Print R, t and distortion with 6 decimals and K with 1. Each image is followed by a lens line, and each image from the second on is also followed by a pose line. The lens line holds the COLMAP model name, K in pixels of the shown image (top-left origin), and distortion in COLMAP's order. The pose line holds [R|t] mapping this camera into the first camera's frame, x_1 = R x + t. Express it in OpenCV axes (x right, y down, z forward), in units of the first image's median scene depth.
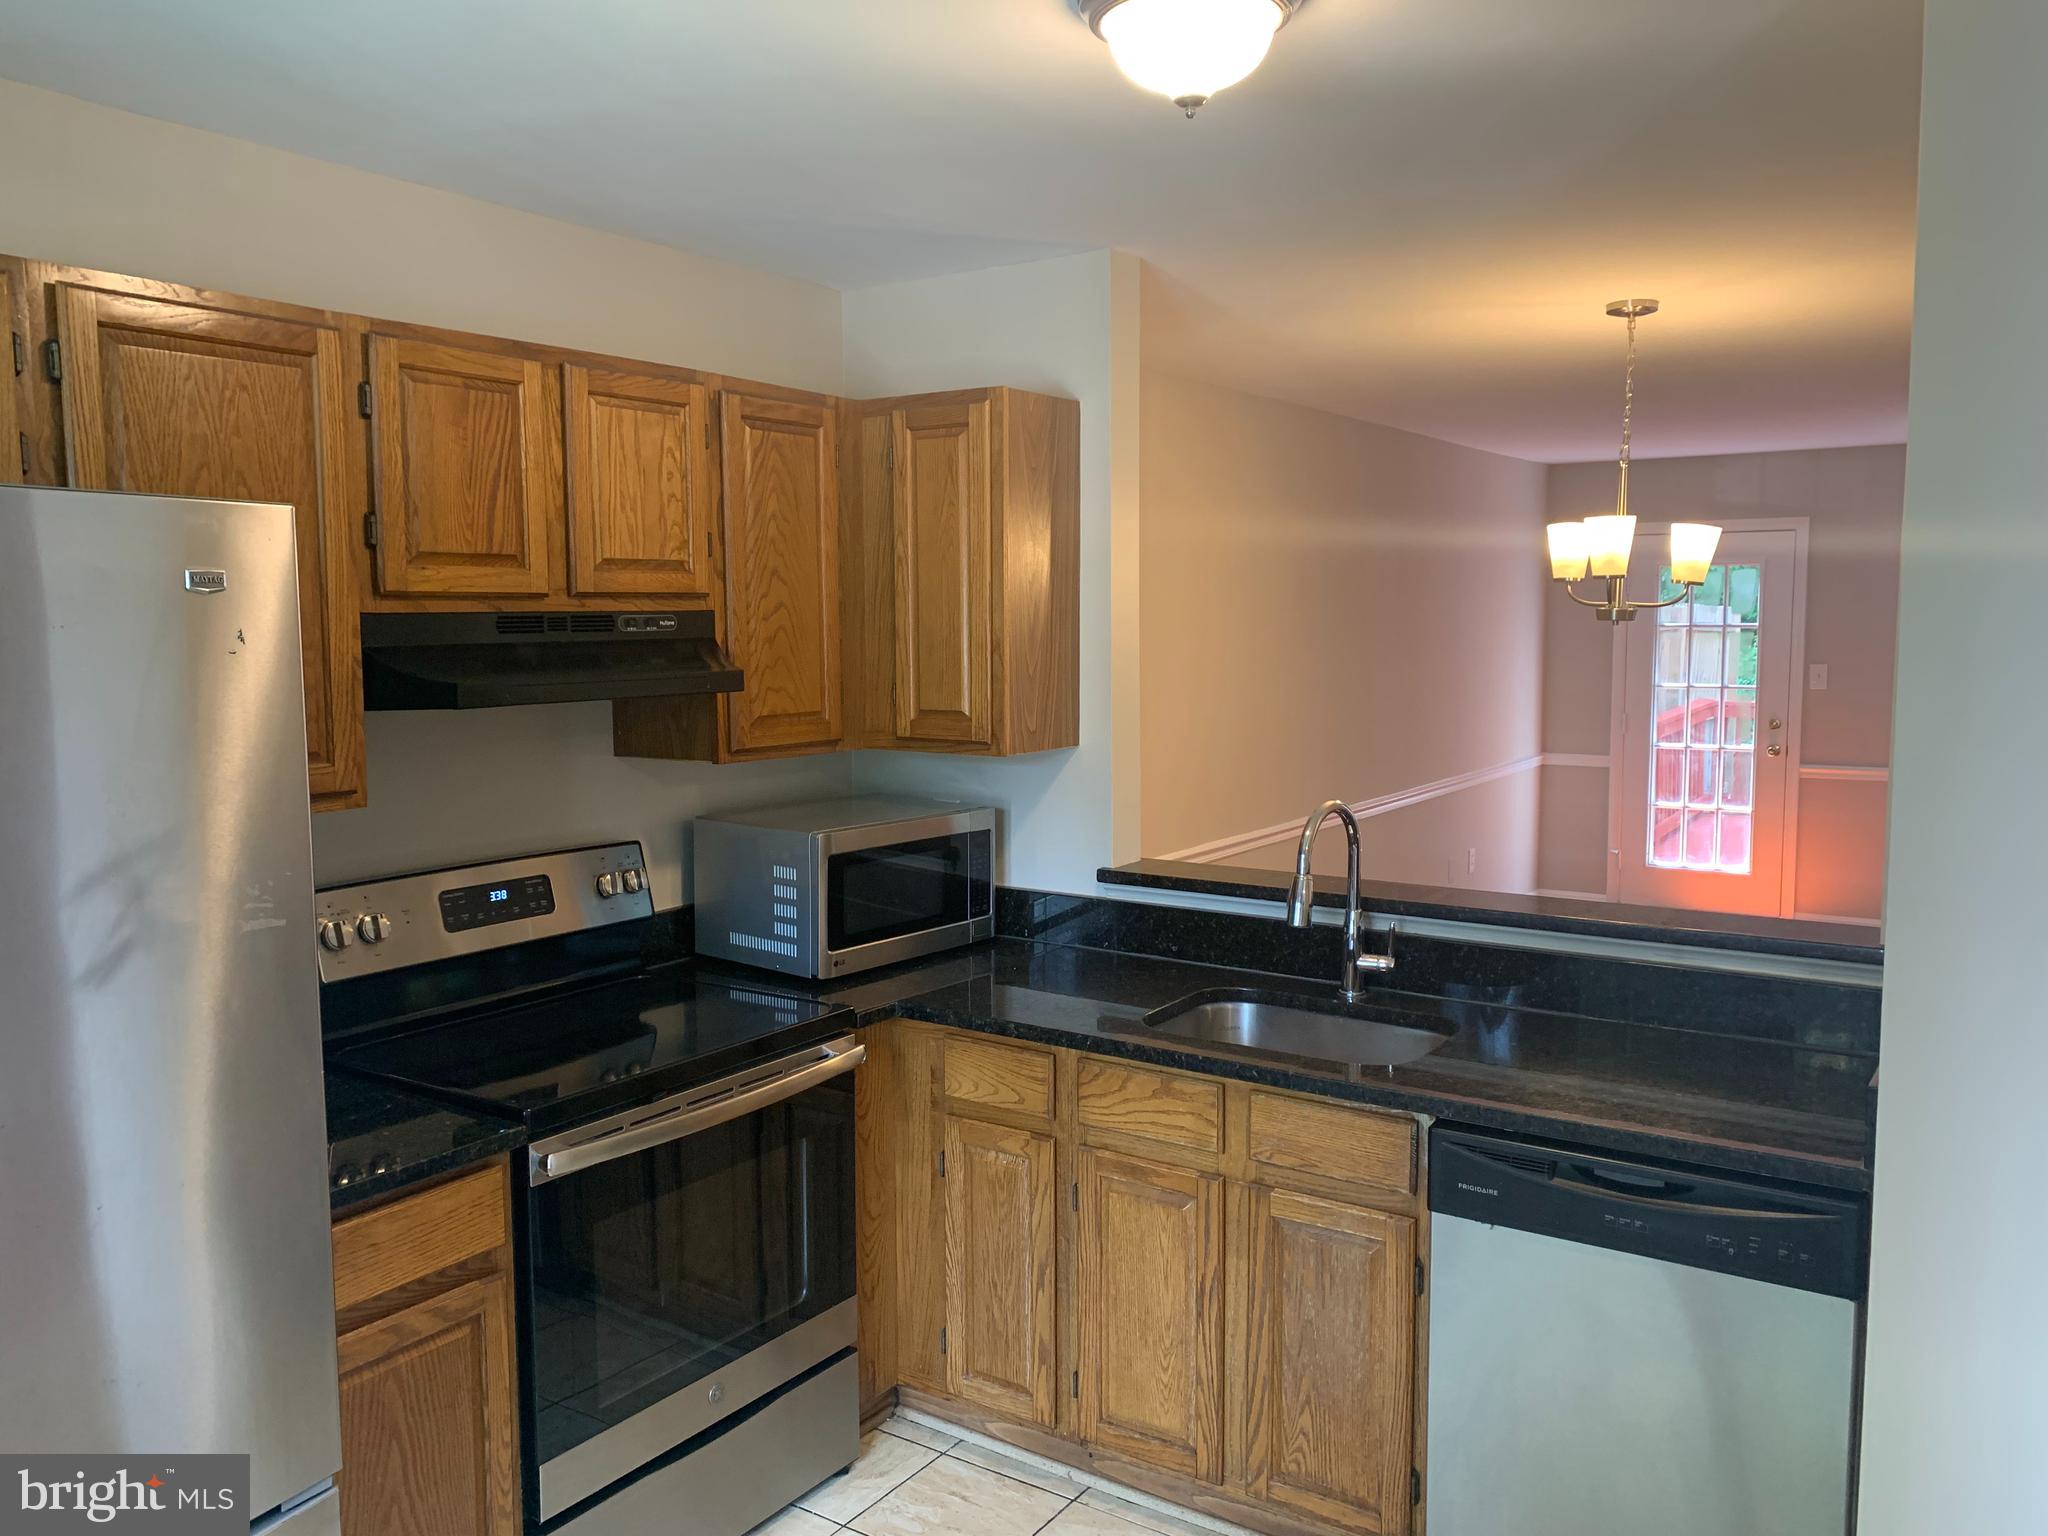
lens RADIAL K [[1561.3, 0, 1023.7], [0, 1561.3, 764.8], [0, 0, 1]] dist [0.057187, -0.091589]
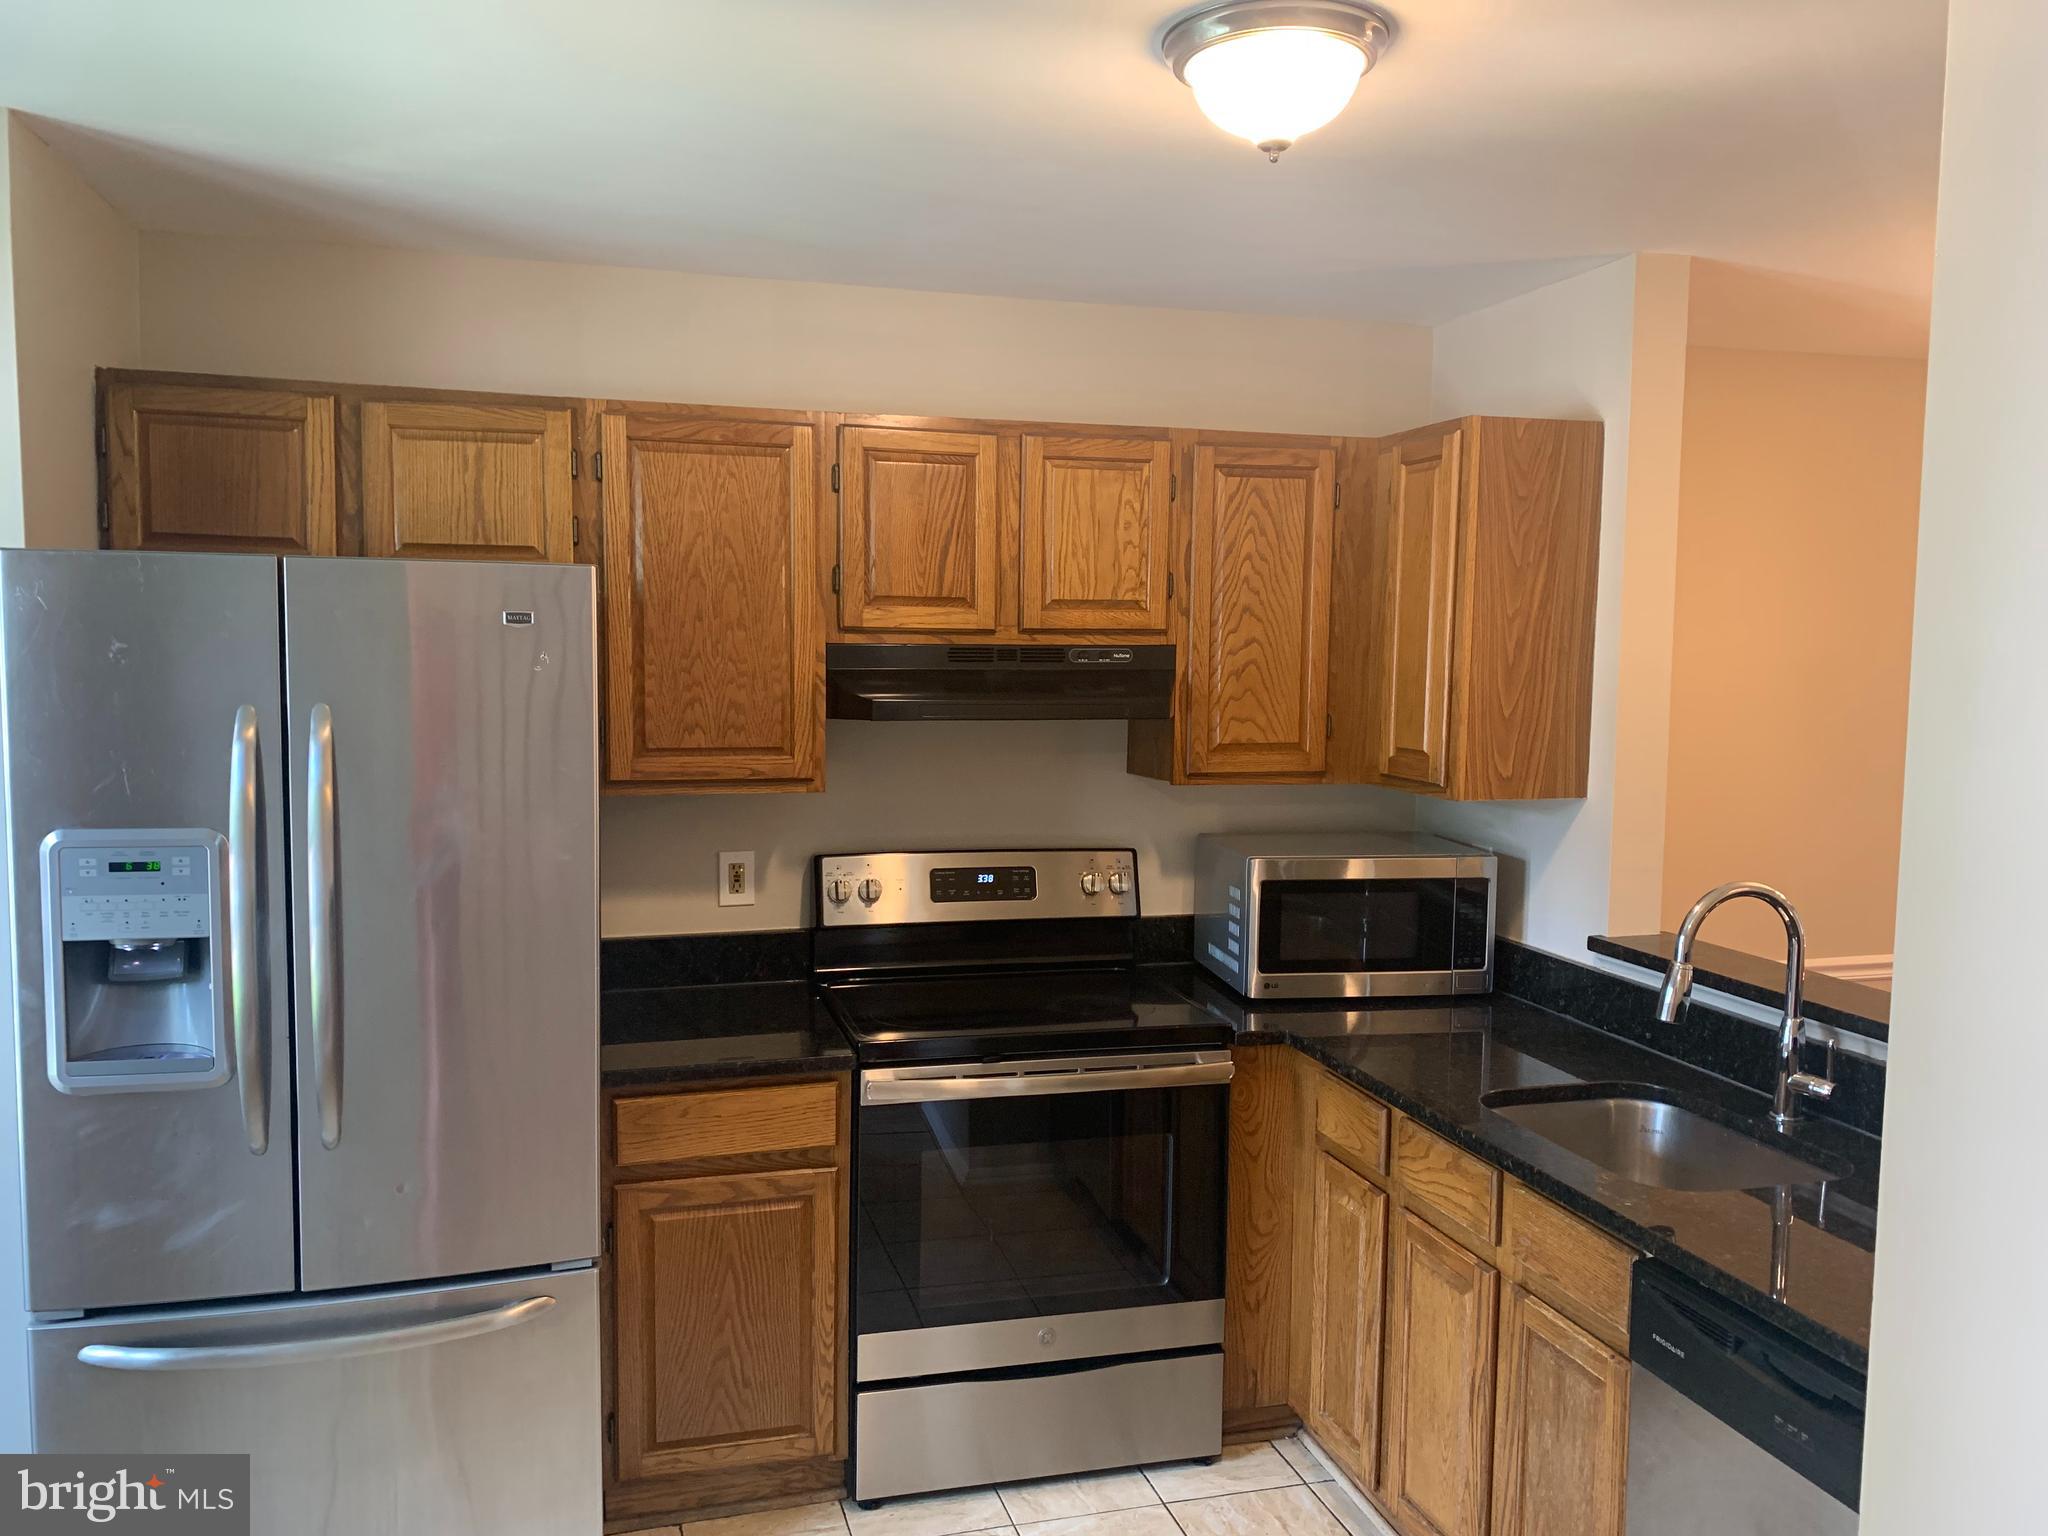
lens RADIAL K [[1555.4, 0, 1015.7], [0, 1555.4, 780.0], [0, 0, 1]] dist [0.108725, -0.197733]
pose [[0.769952, 0.075592, -0.633608, 0.448423], [-0.079536, 0.996584, 0.022245, -0.021227], [0.633125, 0.033267, 0.773334, 0.092483]]
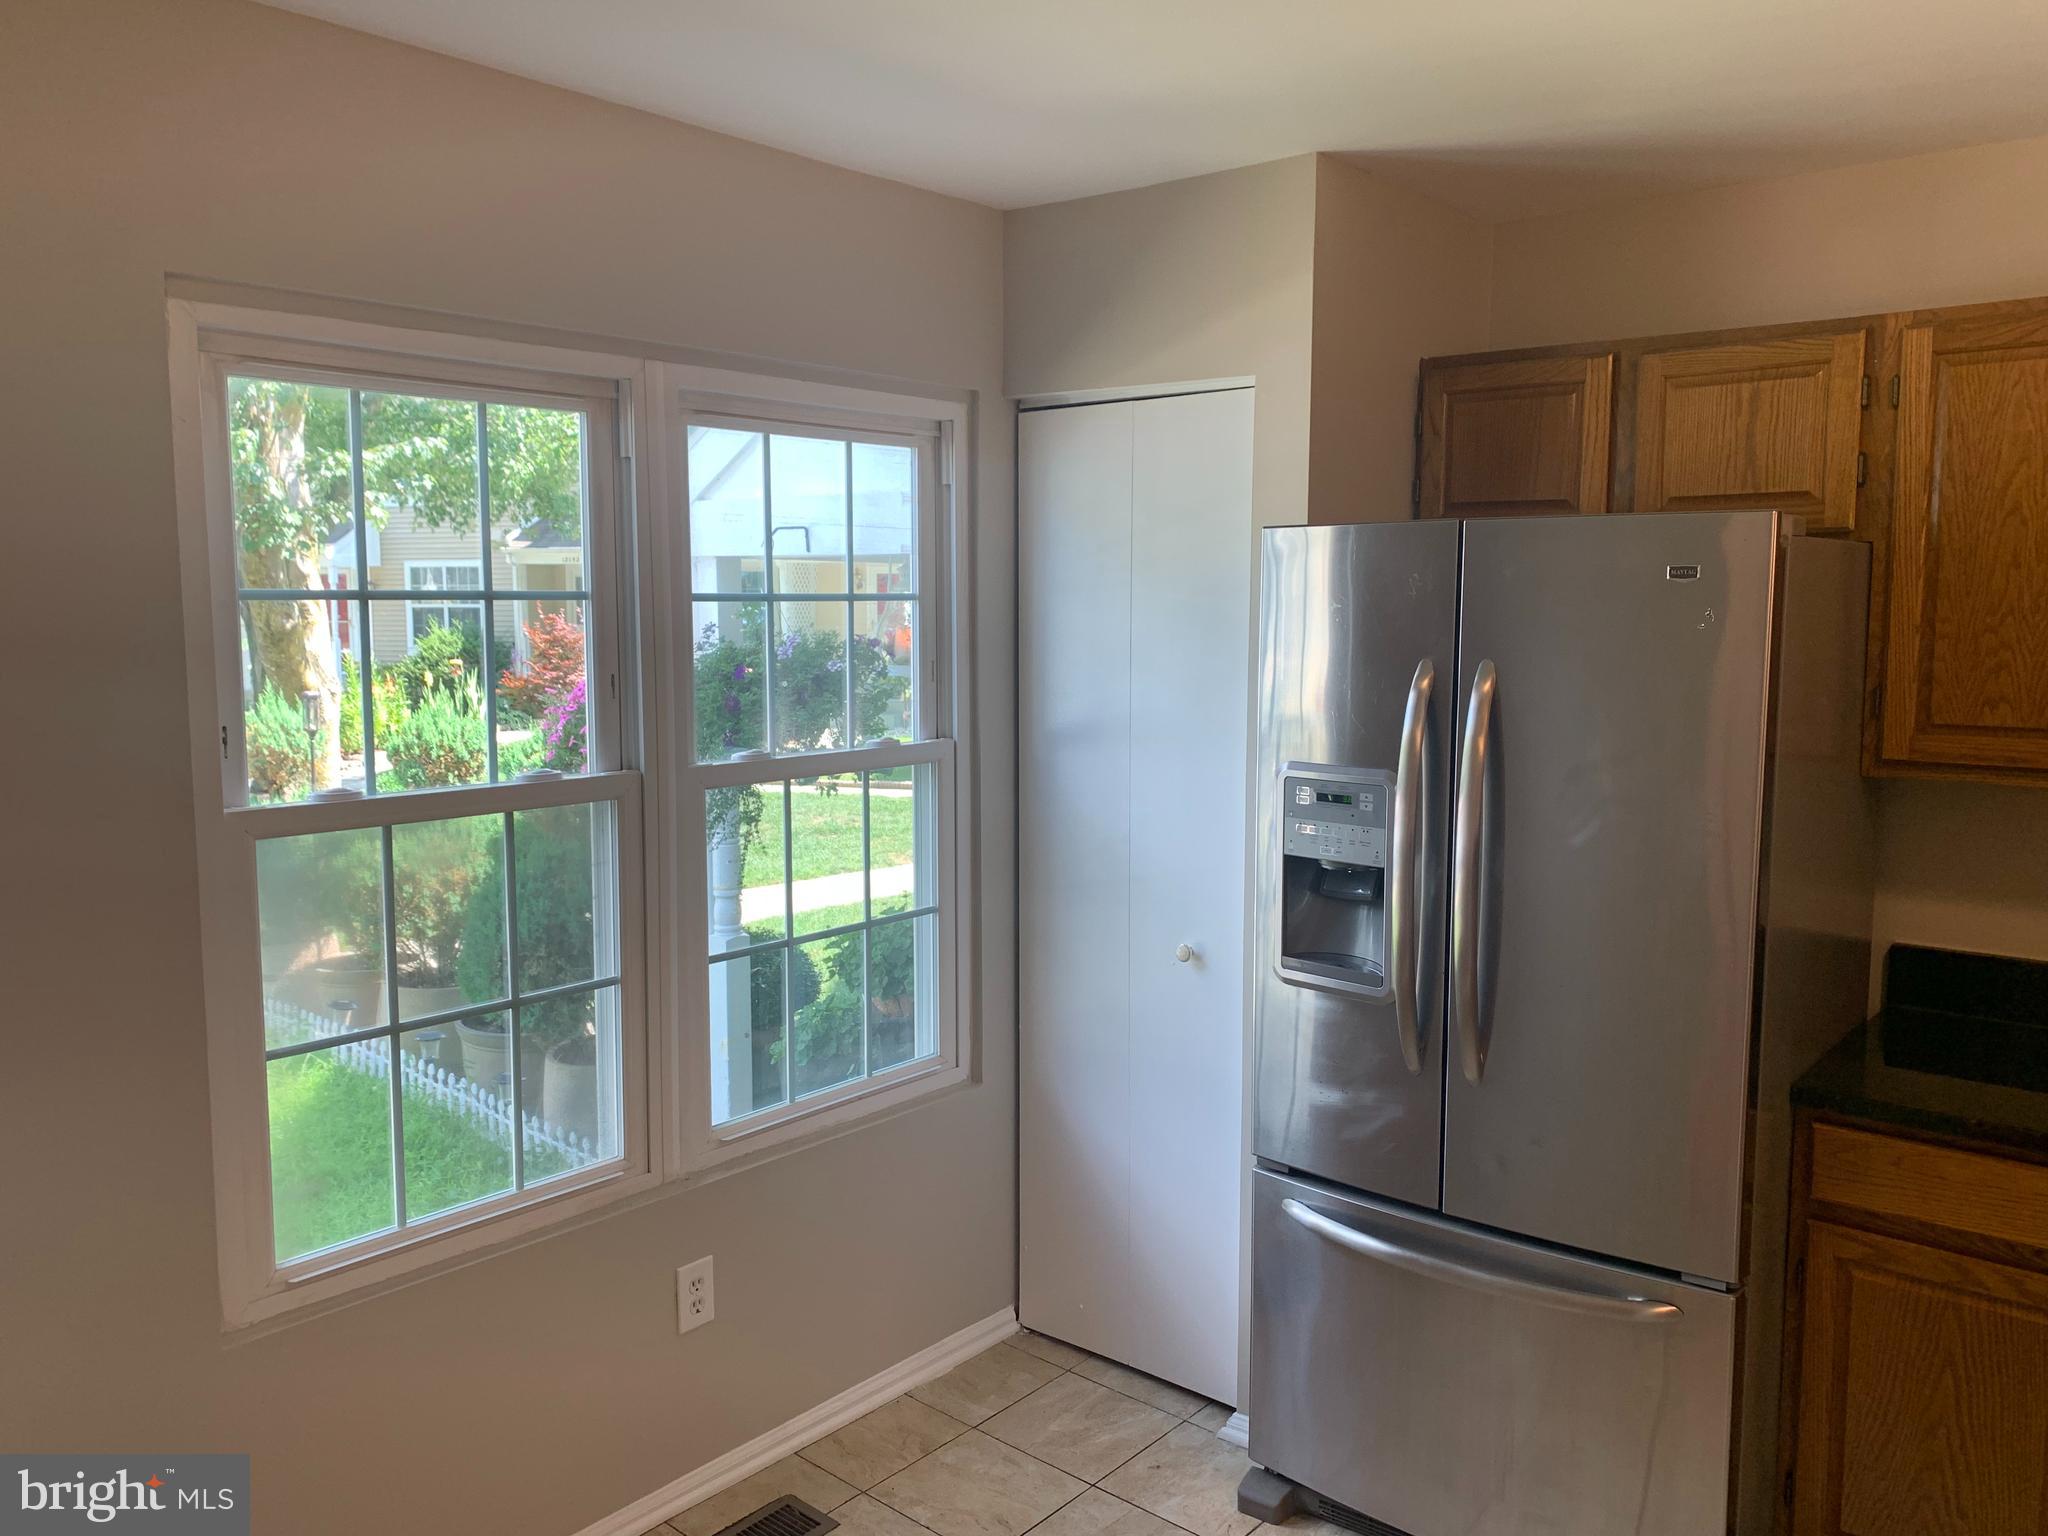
lens RADIAL K [[1567.6, 0, 1022.3], [0, 1567.6, 765.1], [0, 0, 1]] dist [0.004439, -0.000995]
pose [[-0.103805, 0.119150, -0.987435, 0.515193], [-0.091390, 0.987456, 0.128760, -0.043501], [0.990390, 0.103608, -0.091614, 0.329040]]
